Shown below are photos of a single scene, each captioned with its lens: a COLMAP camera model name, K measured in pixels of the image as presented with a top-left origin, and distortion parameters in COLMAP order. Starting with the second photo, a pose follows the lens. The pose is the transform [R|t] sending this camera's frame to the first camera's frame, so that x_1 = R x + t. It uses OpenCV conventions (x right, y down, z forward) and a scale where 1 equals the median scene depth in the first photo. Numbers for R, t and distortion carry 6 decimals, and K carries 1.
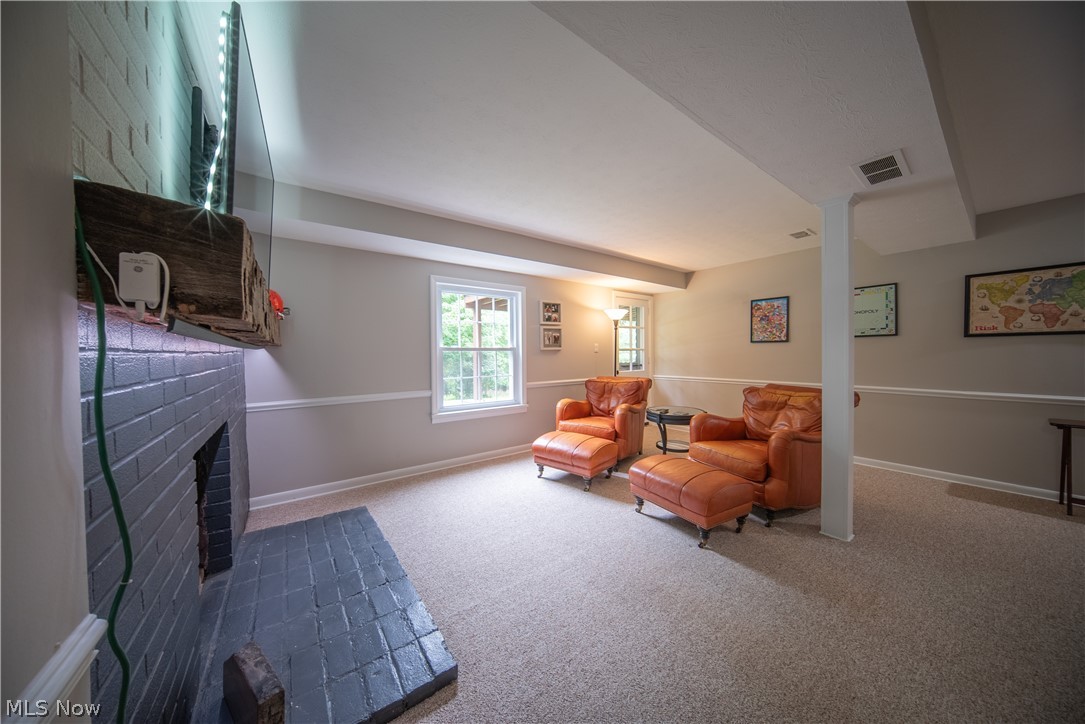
lens RADIAL K [[351.8, 0, 567.7], [0, 351.8, 357.1], [0, 0, 1]] dist [-0.015105, 0.000959]
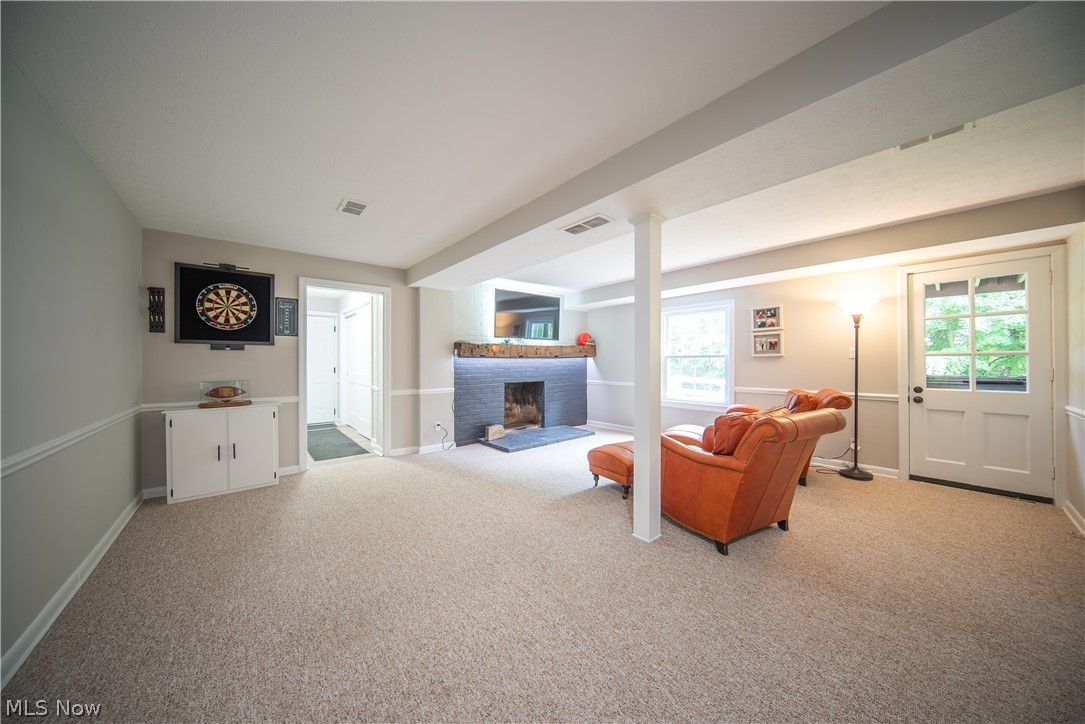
lens RADIAL K [[351.8, 0, 542.7], [0, 351.8, 358.5], [0, 0, 1]] dist [-0.015105, 0.000959]
pose [[0.045766, 0.000245, -0.998952, 1.000609], [-0.007270, 0.999974, -0.000088, -0.011649], [0.998926, 0.007266, 0.045766, 0.382772]]
